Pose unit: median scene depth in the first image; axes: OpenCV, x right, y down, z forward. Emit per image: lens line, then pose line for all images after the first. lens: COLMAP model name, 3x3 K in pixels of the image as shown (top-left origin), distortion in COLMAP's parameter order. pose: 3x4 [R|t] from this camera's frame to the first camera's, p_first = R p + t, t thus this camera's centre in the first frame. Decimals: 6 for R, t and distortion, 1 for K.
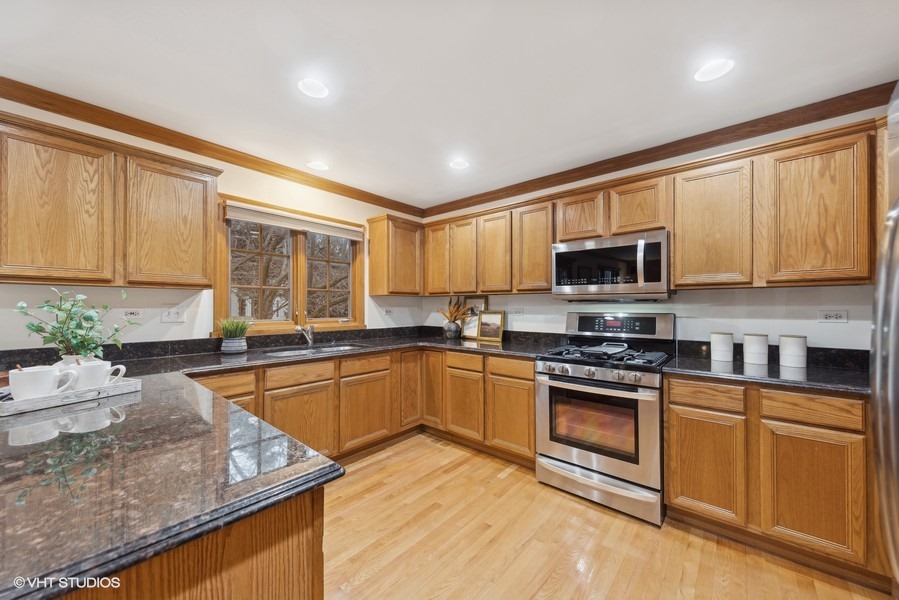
lens RADIAL K [[322.8, 0, 456.1], [0, 322.8, 303.6], [0, 0, 1]] dist [0.000646, 0.000133]
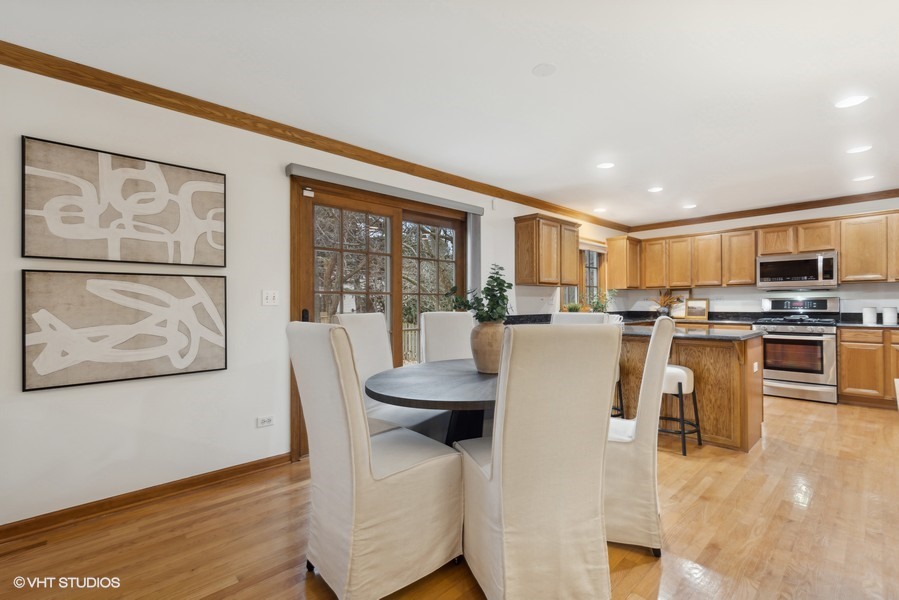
lens RADIAL K [[408.6, 0, 448.0], [0, 408.6, 302.7], [0, 0, 1]] dist [0.000619, 0.000311]
pose [[0.995166, -0.009266, -0.097767, -1.198484], [0.009757, 0.999942, 0.004544, 0.030037], [0.097719, -0.005476, 0.995199, -1.388895]]
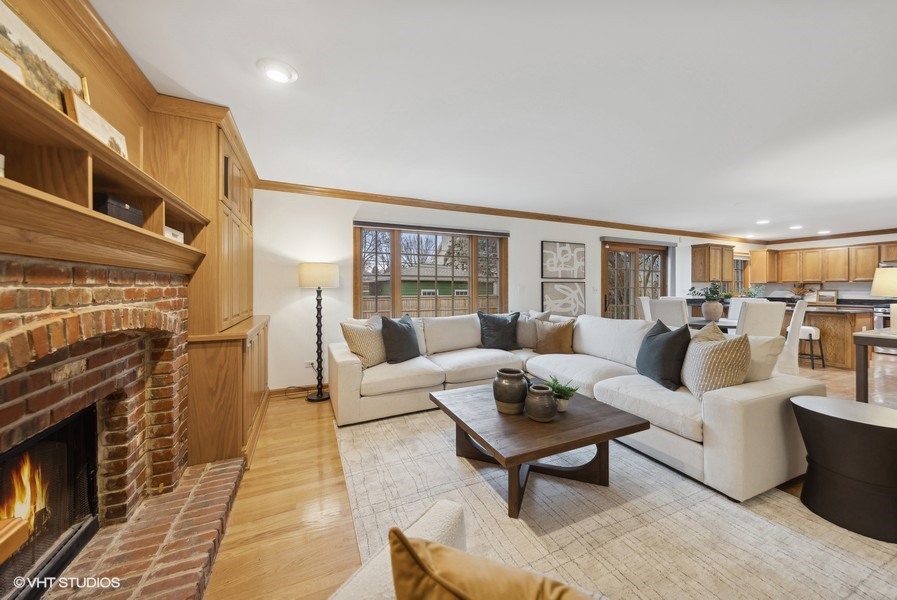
lens RADIAL K [[322.1, 0, 442.9], [0, 322.1, 288.3], [0, 0, 1]] dist [0.000646, 0.000133]
pose [[0.905449, -0.002861, -0.424445, -1.895464], [0.005079, 0.999979, 0.004095, -0.015433], [0.424425, -0.005863, 0.905444, -3.001750]]
